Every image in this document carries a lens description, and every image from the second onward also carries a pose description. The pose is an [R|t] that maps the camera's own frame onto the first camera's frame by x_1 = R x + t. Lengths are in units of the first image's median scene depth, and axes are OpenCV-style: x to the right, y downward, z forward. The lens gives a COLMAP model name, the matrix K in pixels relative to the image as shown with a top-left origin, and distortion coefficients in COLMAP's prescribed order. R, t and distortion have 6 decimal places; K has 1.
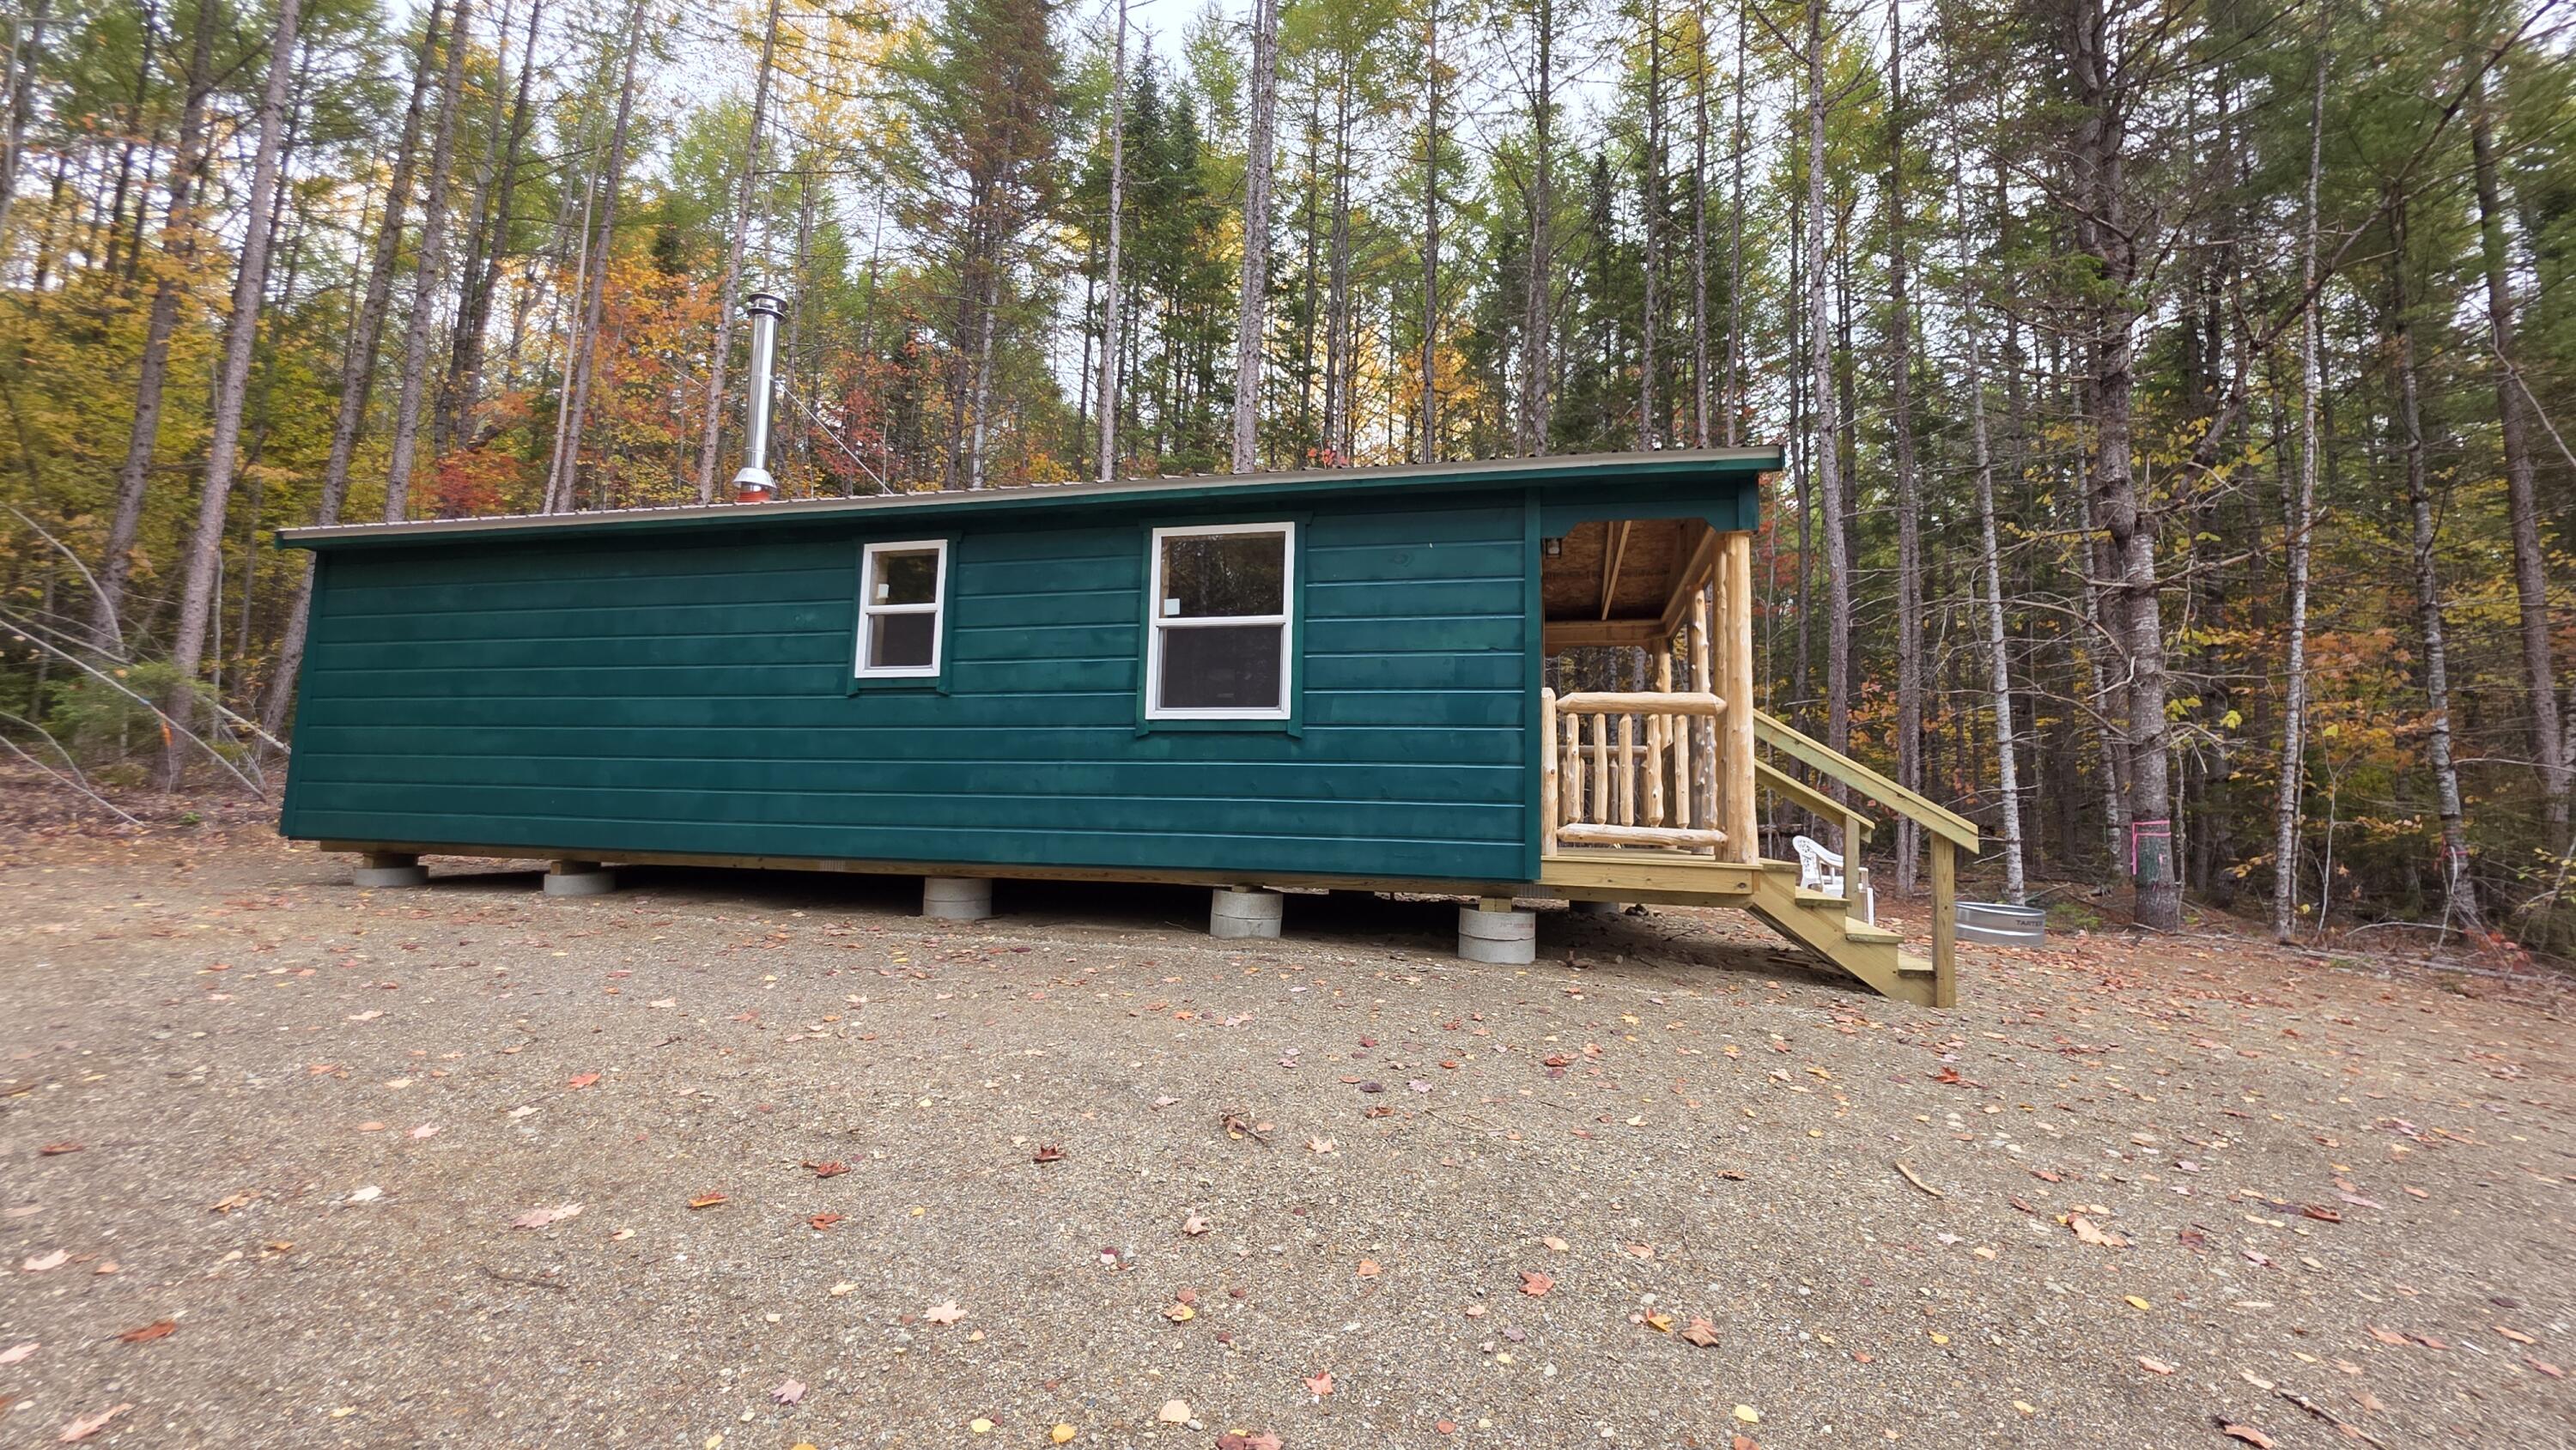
lens RADIAL K [[1022.9, 0, 1299.2], [0, 1022.9, 718.4], [0, 0, 1]] dist [0.001184, 0.000084]
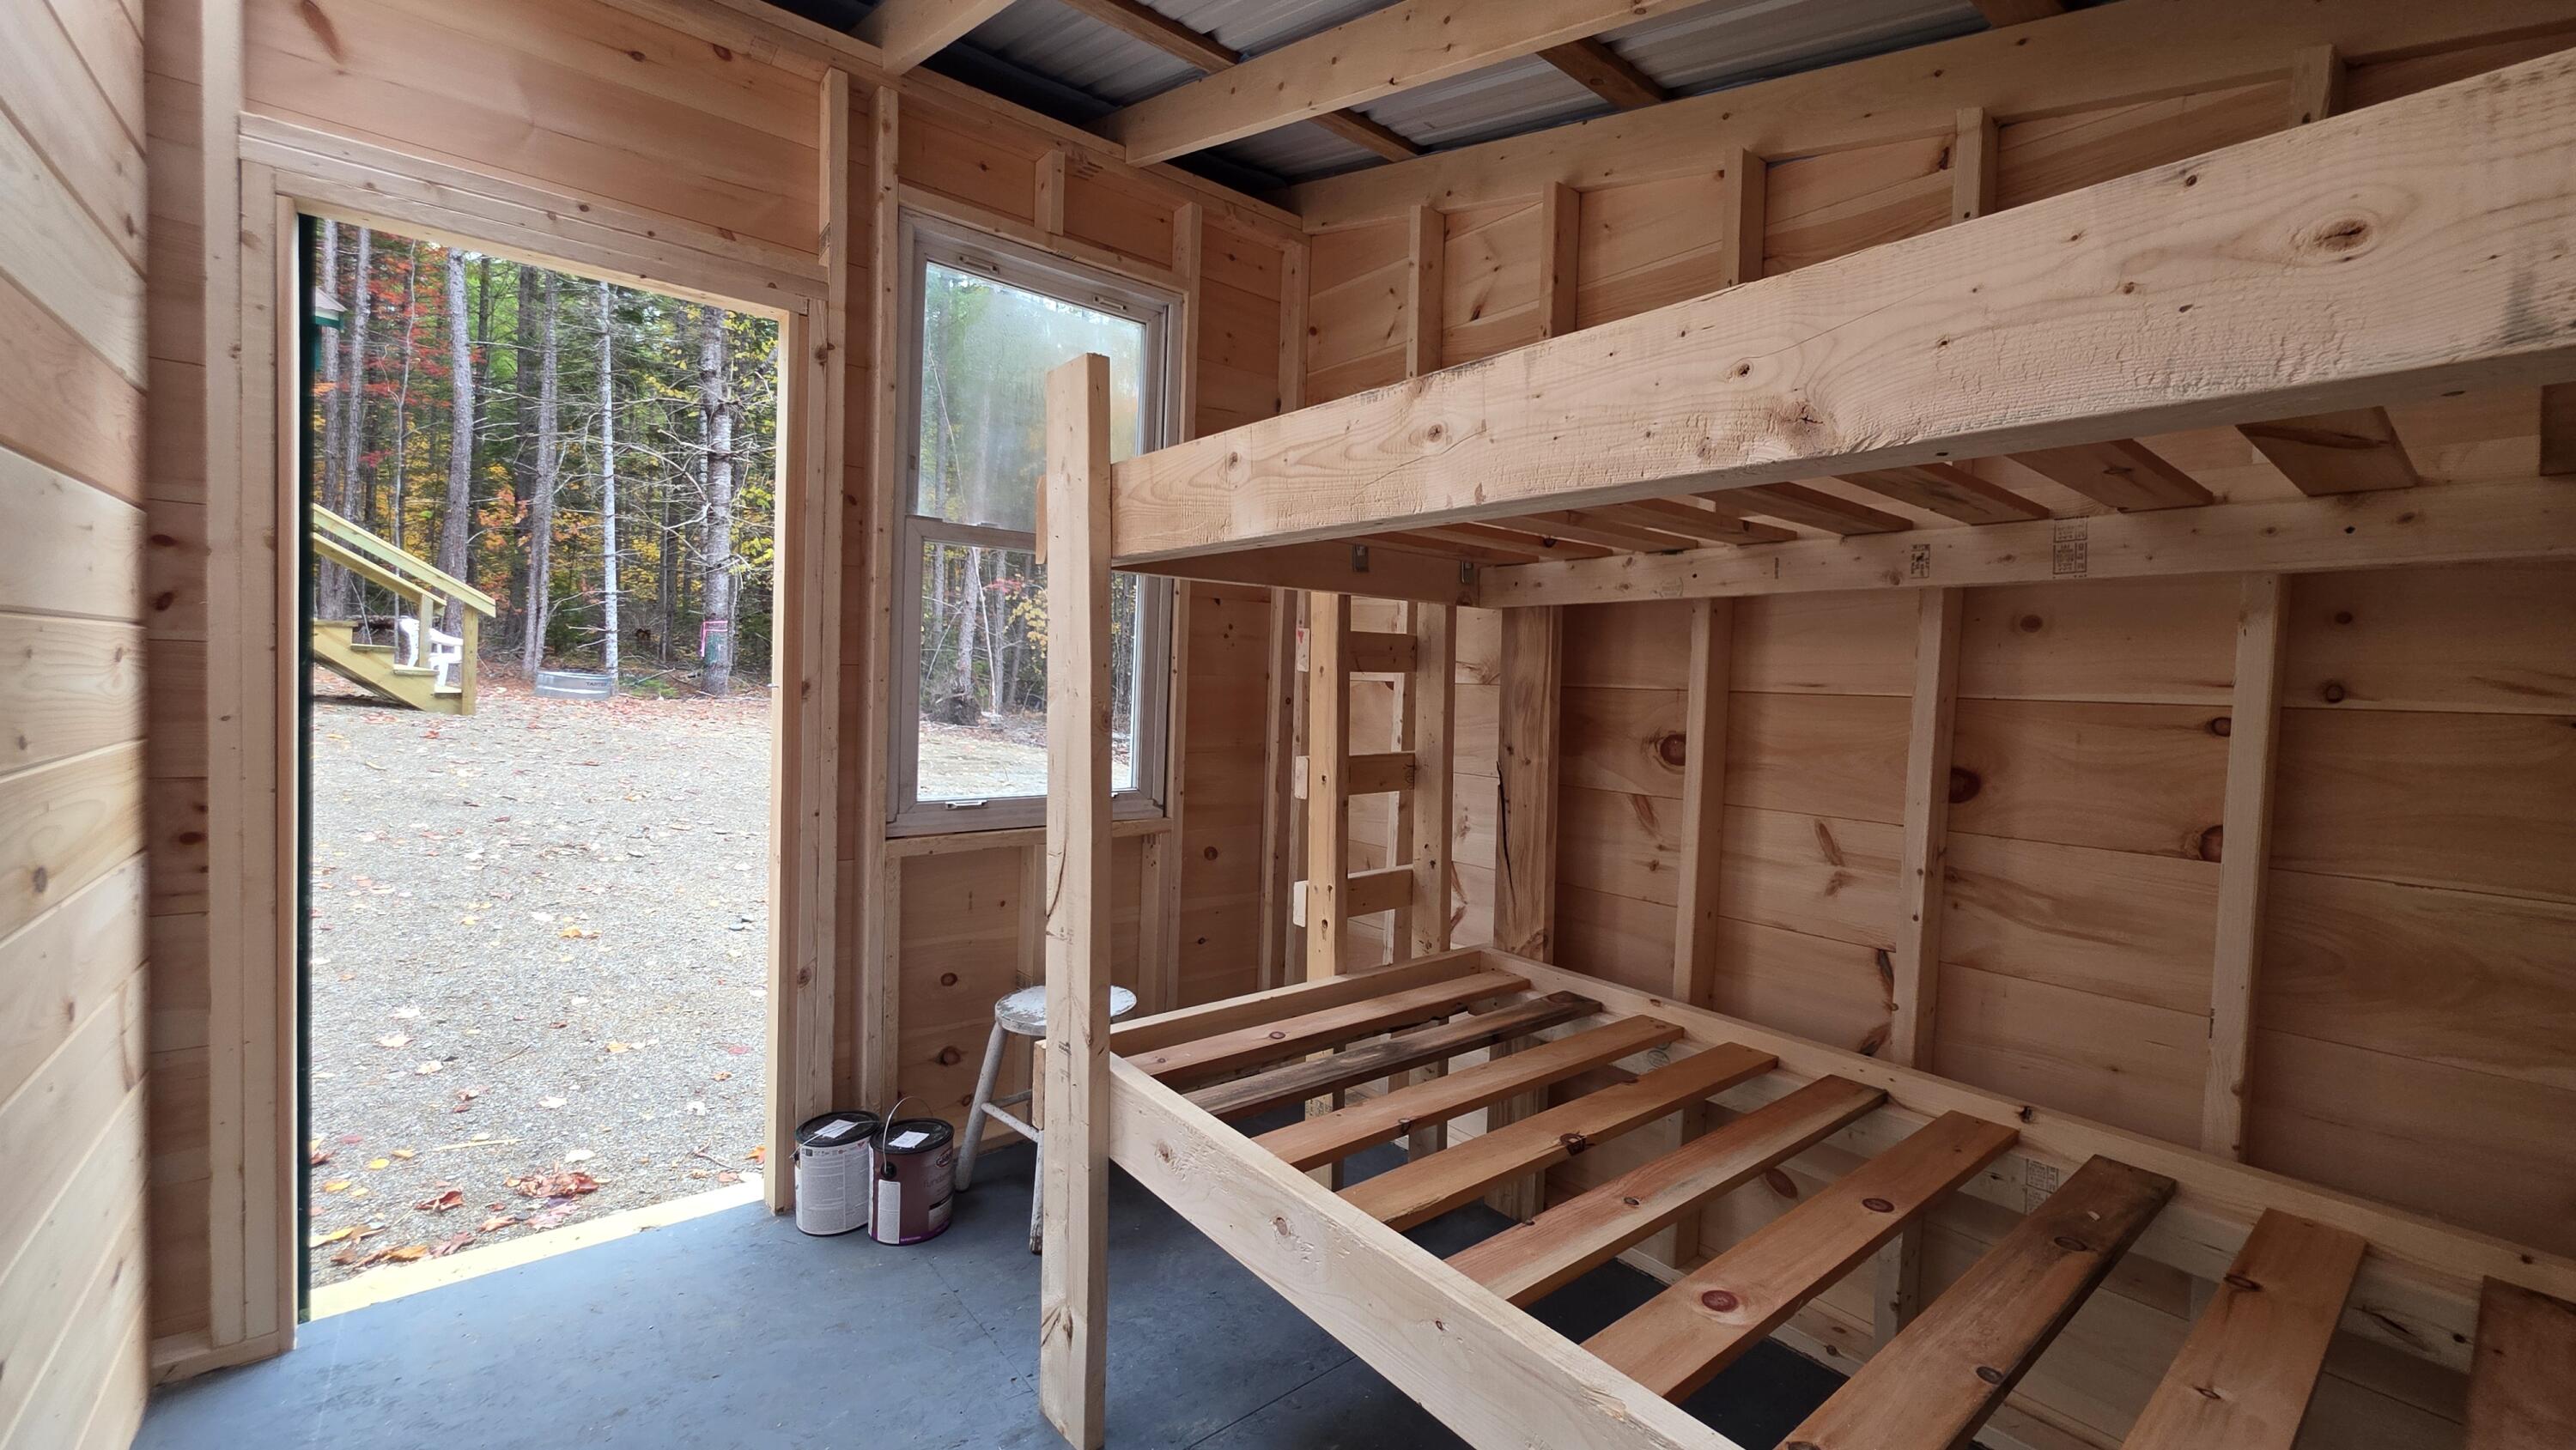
lens RADIAL K [[1022.9, 0, 1299.2], [0, 1022.9, 718.4], [0, 0, 1]] dist [0.001184, 0.000084]
pose [[0.439679, -0.040413, 0.897245, -0.180997], [-0.122233, 0.987000, 0.104354, -0.027321], [-0.889798, -0.155555, 0.429024, -0.674677]]
